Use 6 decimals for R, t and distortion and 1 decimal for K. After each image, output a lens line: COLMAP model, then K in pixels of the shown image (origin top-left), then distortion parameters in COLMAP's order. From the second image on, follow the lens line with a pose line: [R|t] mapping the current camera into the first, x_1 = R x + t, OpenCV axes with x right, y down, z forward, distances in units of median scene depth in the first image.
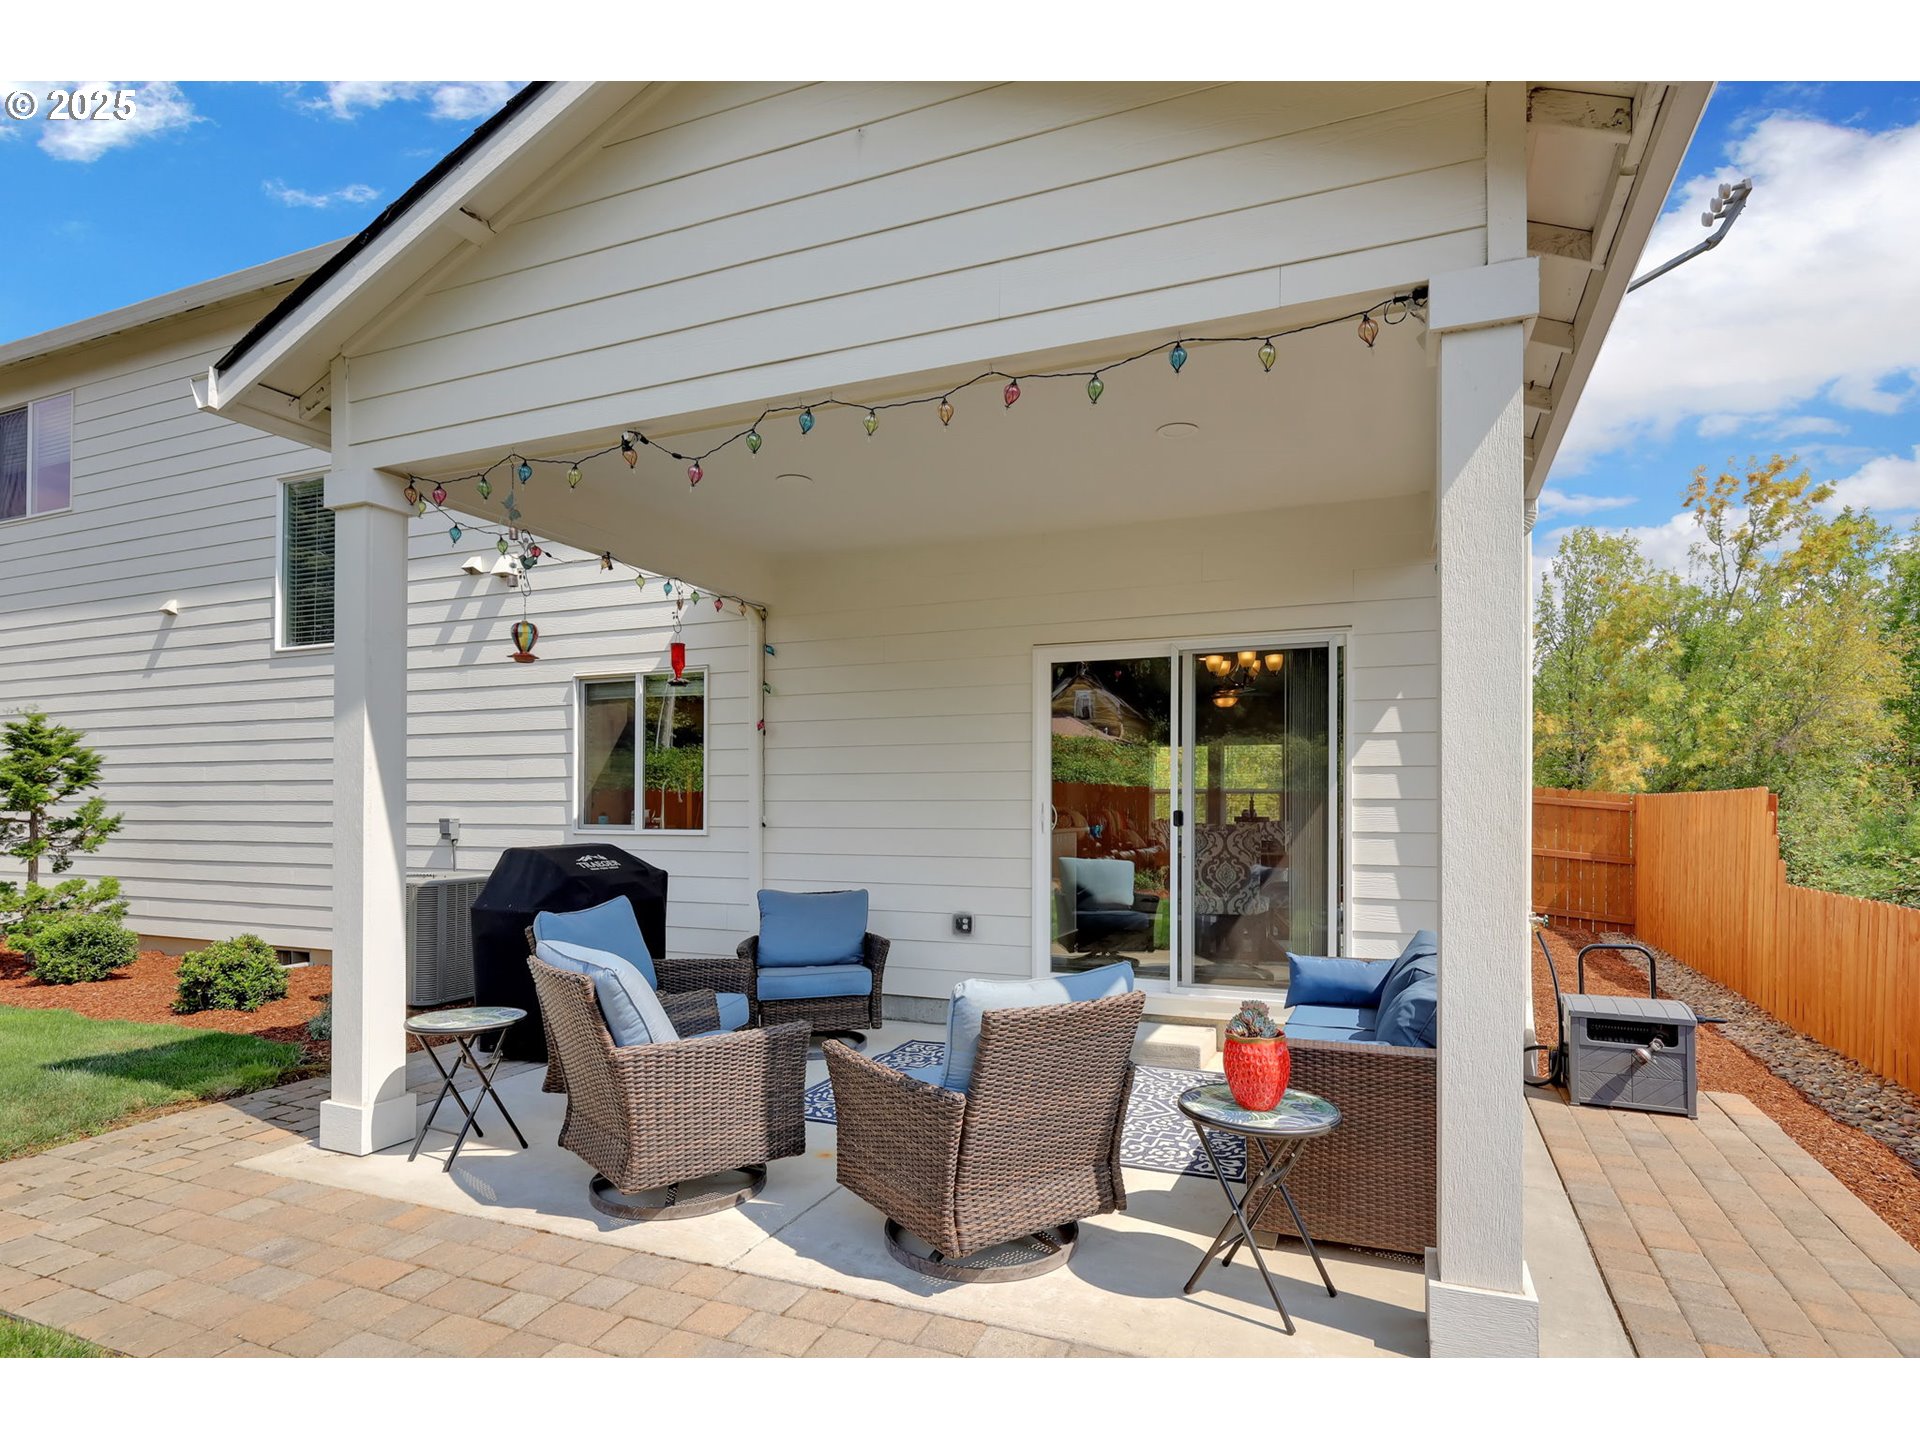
lens RADIAL K [[824.3, 0, 960.0], [0, 824.3, 720.0], [0, 0, 1]] dist [-0.000201, -0.000106]
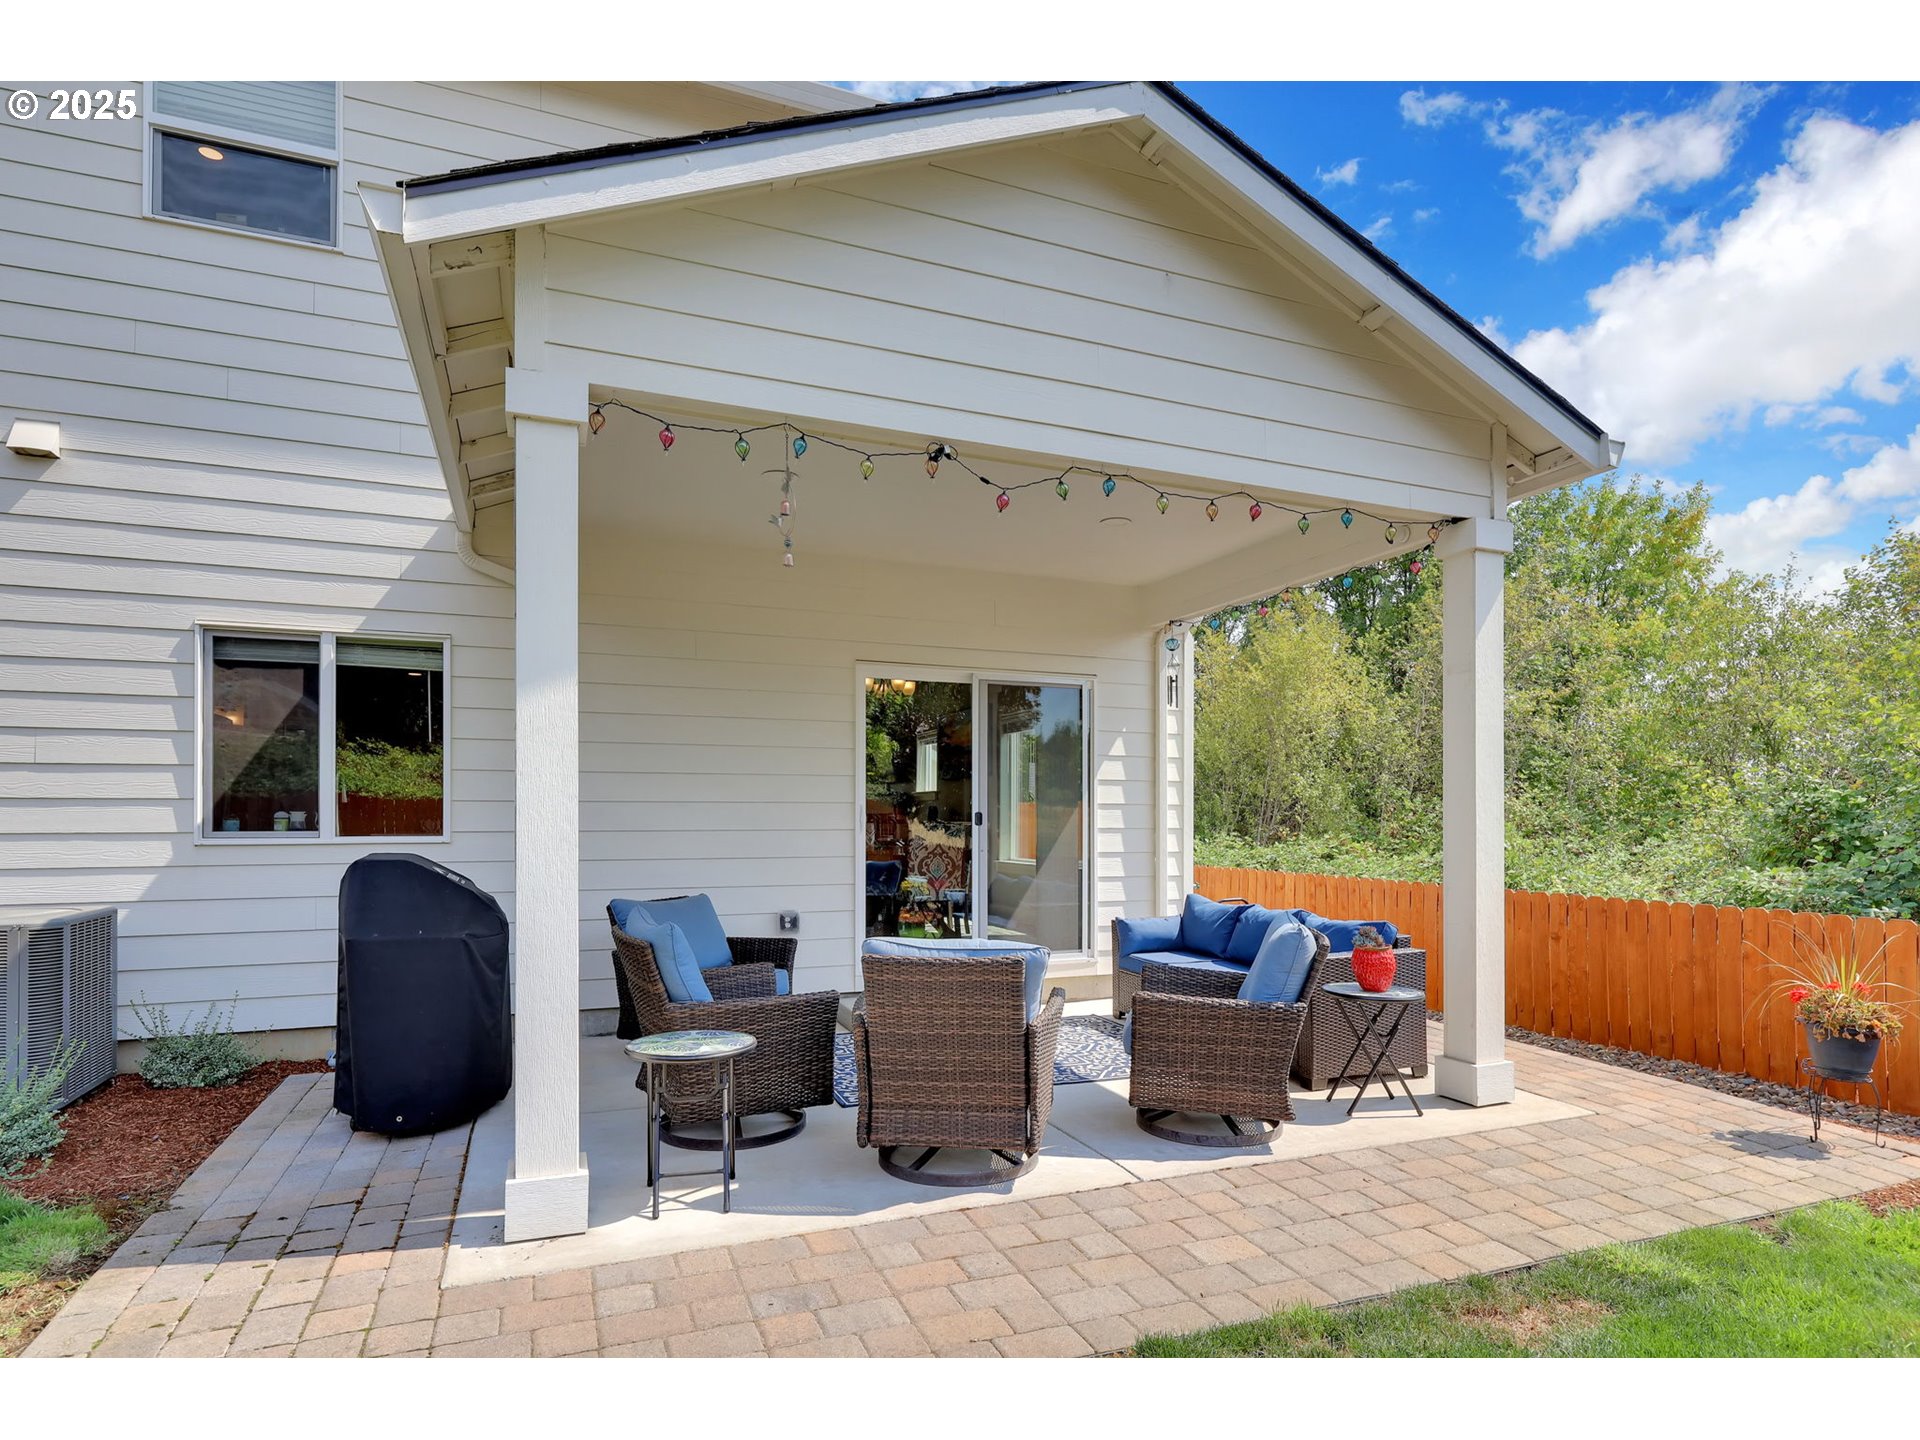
lens RADIAL K [[782.1, 0, 979.5], [0, 782.1, 722.1], [0, 0, 1]] dist [0.001604, 0.000004]
pose [[0.809226, 0.069743, 0.583343, -0.437370], [-0.063629, 0.997492, -0.030989, 0.014136], [-0.584042, -0.012040, 0.811634, 0.076495]]
